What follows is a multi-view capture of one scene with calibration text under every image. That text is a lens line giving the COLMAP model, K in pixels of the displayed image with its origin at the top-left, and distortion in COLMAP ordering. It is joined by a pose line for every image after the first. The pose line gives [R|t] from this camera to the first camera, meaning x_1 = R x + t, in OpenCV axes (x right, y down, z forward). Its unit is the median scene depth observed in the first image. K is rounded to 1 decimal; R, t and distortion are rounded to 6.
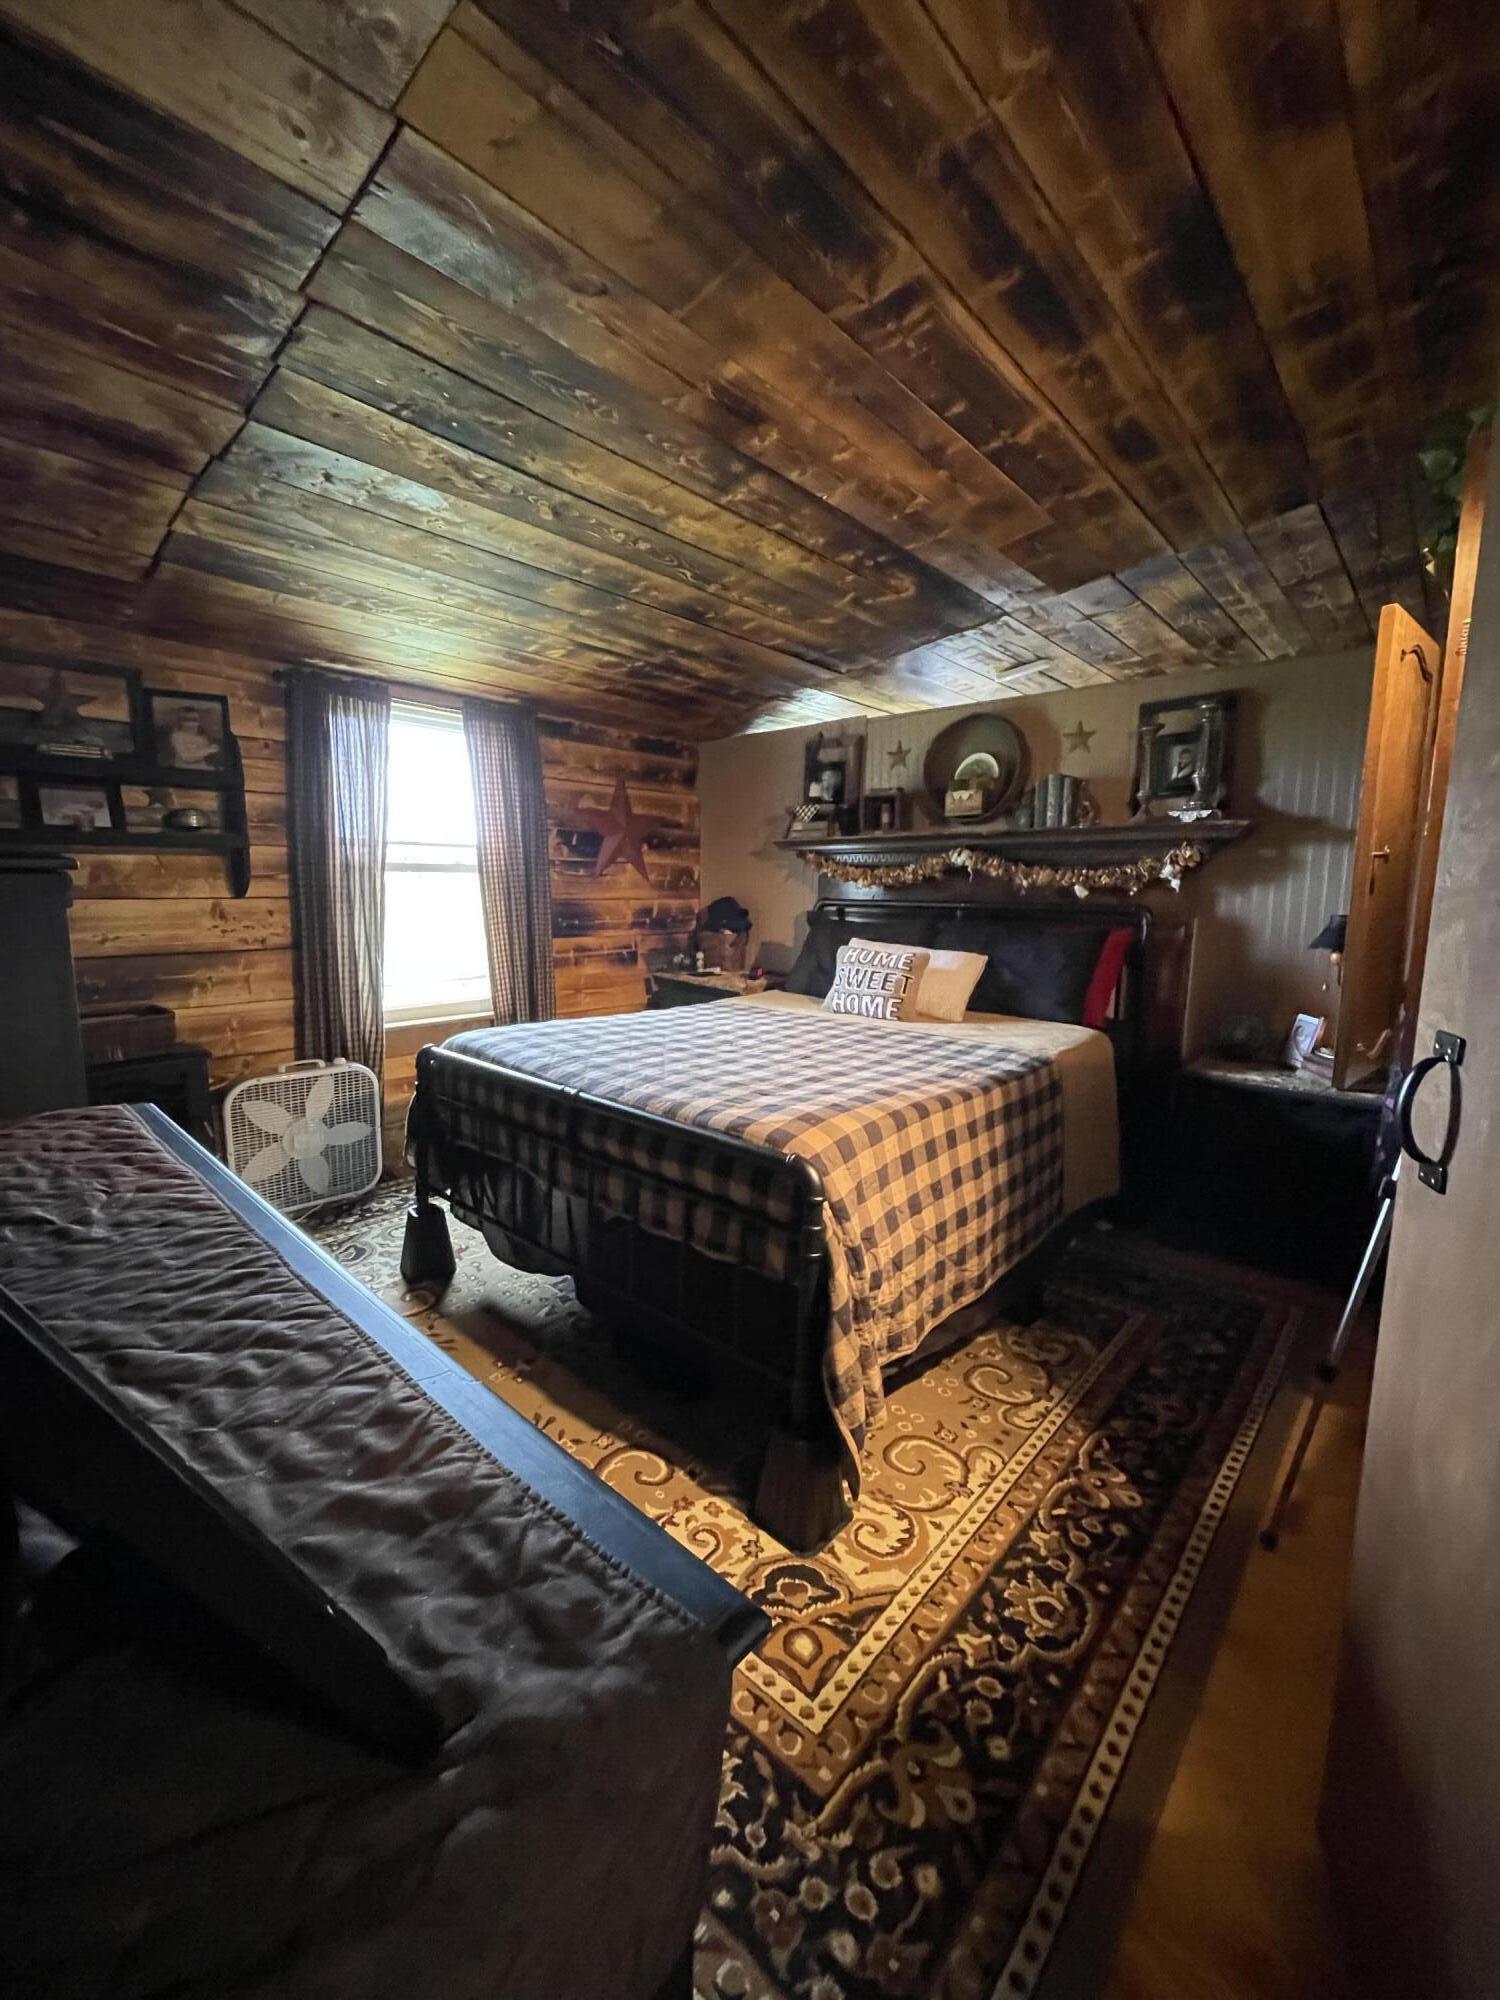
lens RADIAL K [[803.2, 0, 750.0], [0, 803.2, 1000.0], [0, 0, 1]] dist [-0.002315, -0.000259]
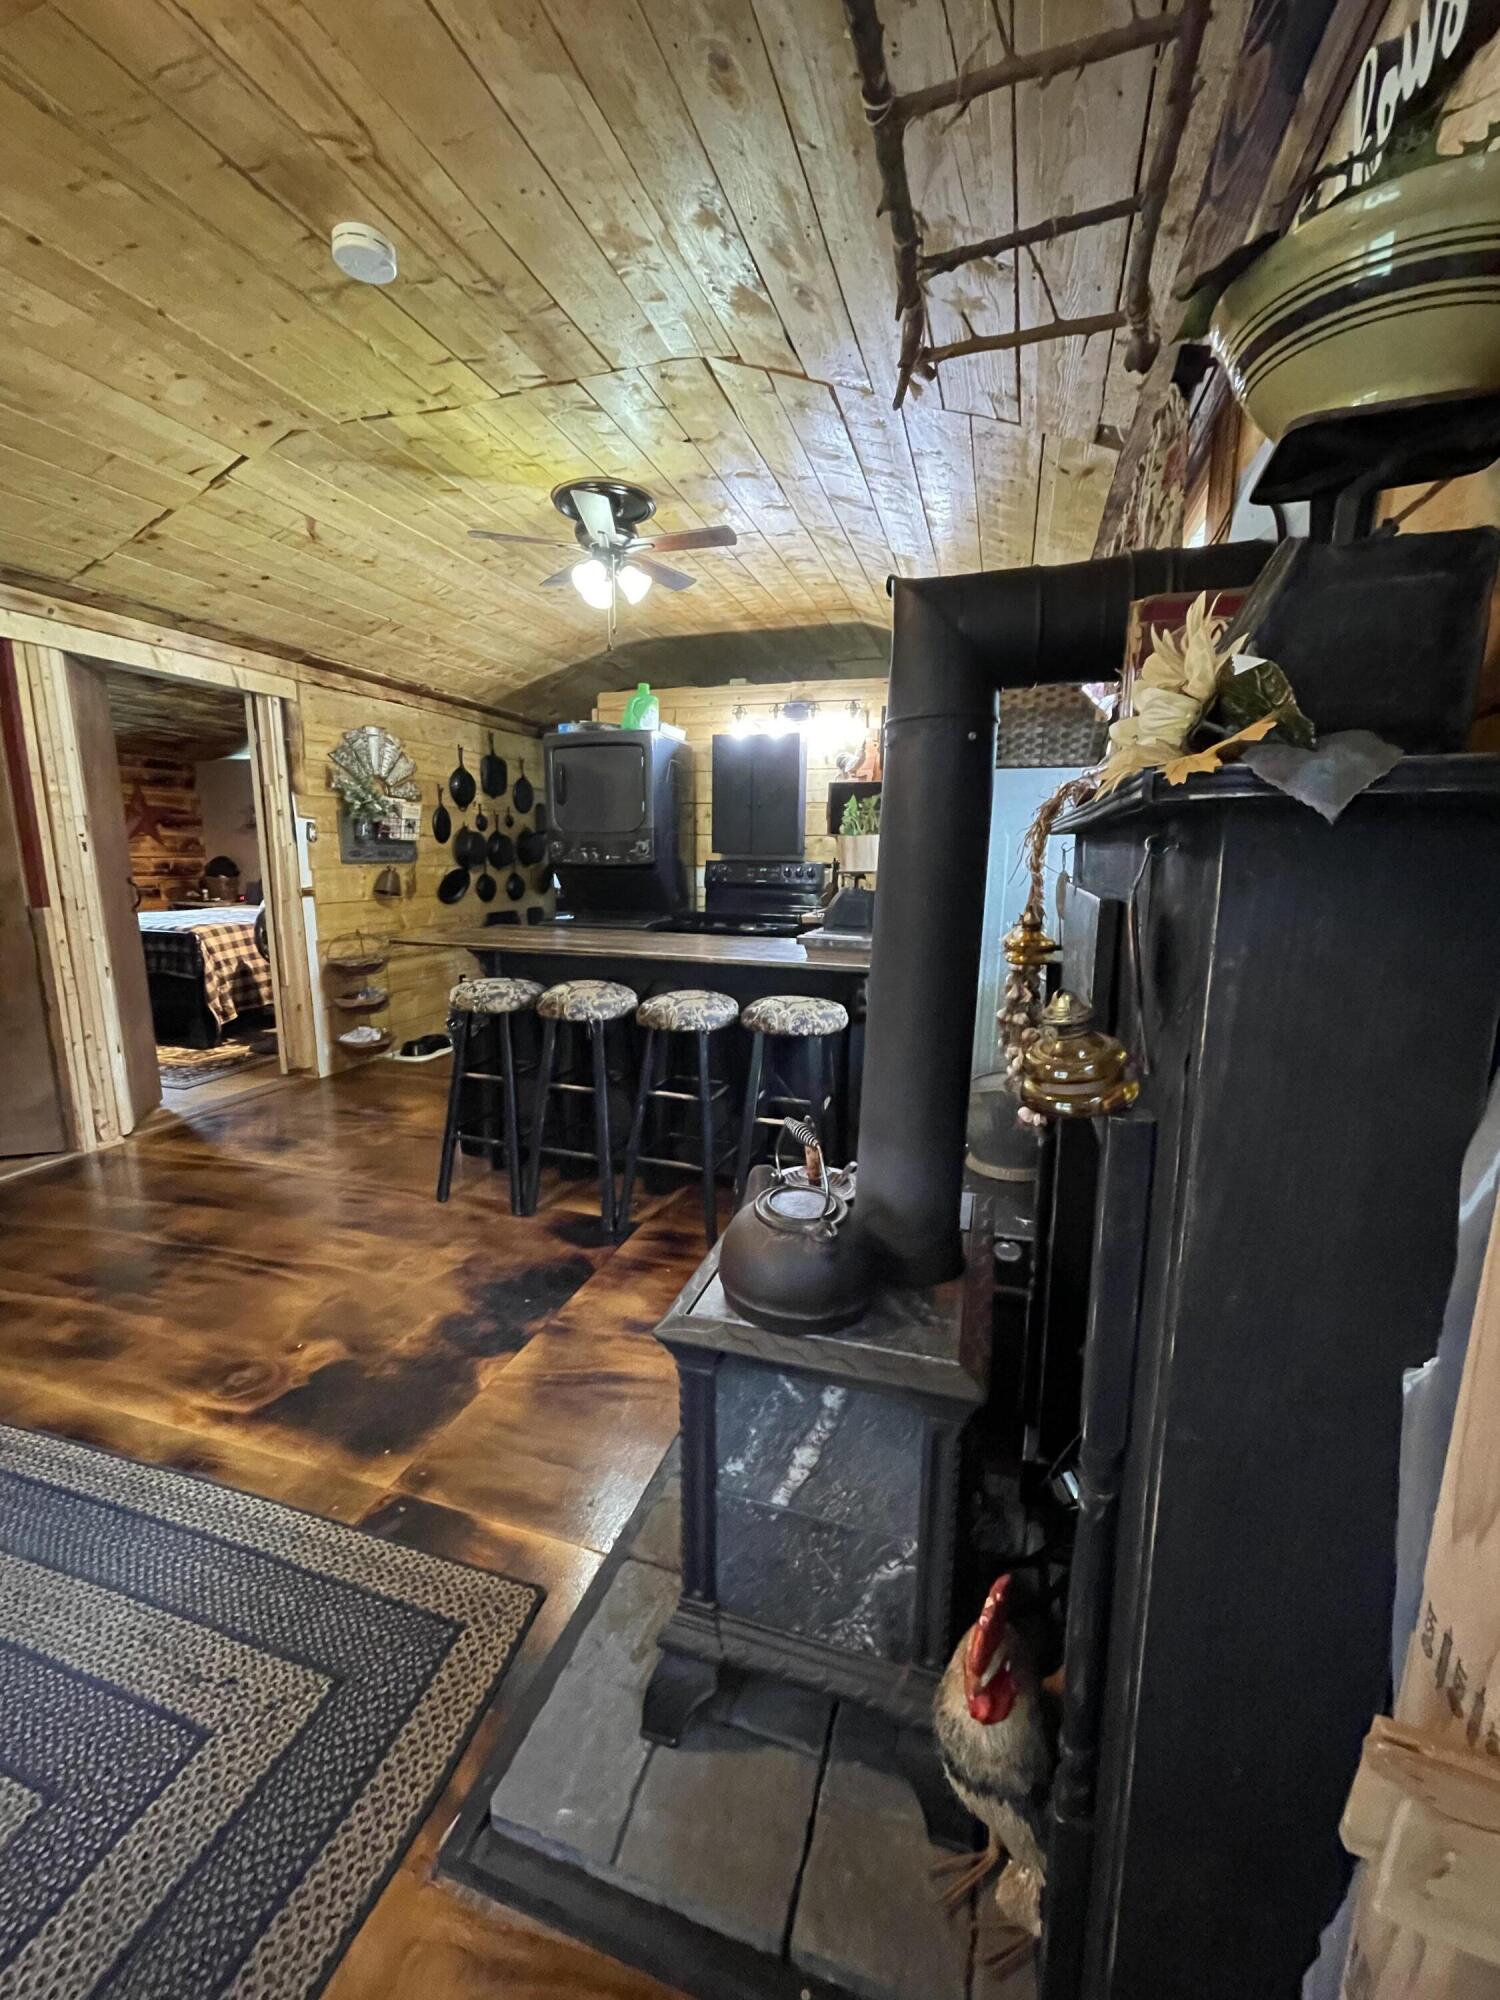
lens RADIAL K [[820.6, 0, 750.0], [0, 820.6, 1000.0], [0, 0, 1]] dist [-0.000787, -0.000067]
pose [[0.912653, -0.080511, 0.400727, 0.272857], [0.065873, 0.996565, 0.050198, 0.161266], [-0.403391, -0.019417, 0.914821, -1.035904]]
